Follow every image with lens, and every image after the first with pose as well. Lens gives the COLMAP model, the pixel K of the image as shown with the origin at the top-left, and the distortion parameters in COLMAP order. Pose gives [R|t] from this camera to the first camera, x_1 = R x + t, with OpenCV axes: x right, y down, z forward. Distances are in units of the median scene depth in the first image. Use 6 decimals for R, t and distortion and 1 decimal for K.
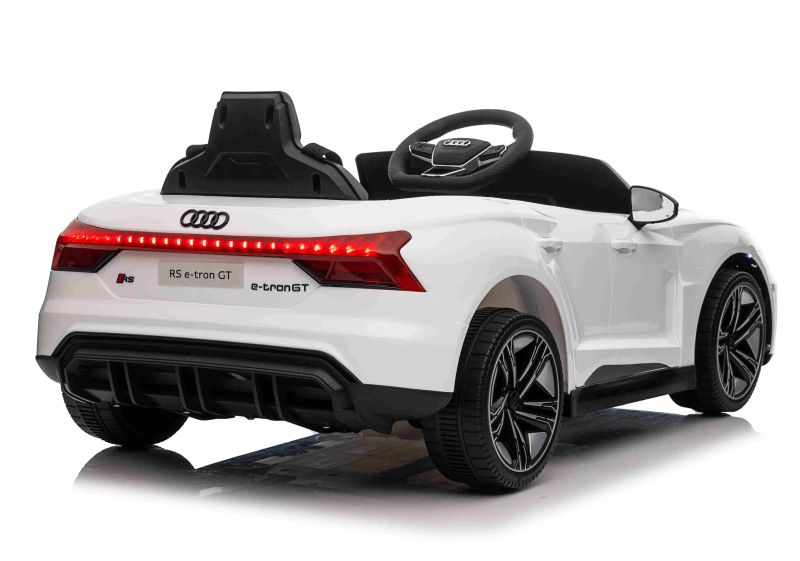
lens RADIAL K [[1946.3, 0, 342.3], [0, 1946.3, 280.5], [0, 0, 1]] dist [0.042530, 0.078299]
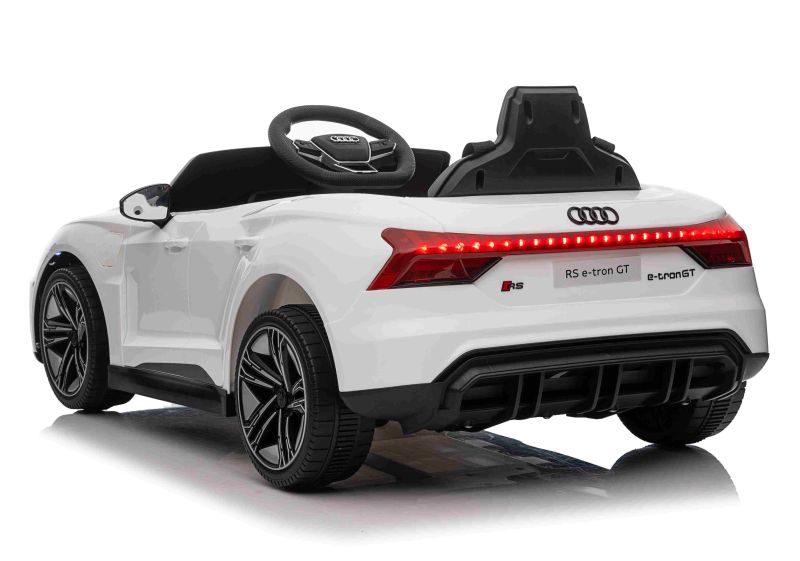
lens RADIAL K [[1946.3, 0, 342.3], [0, 1946.3, 280.5], [0, 0, 1]] dist [0.042530, 0.078299]
pose [[0.439475, -0.083759, 0.894341, -1.009492], [0.082345, 0.995207, 0.052742, -0.061011], [-0.894472, 0.050466, 0.444266, 0.674863]]
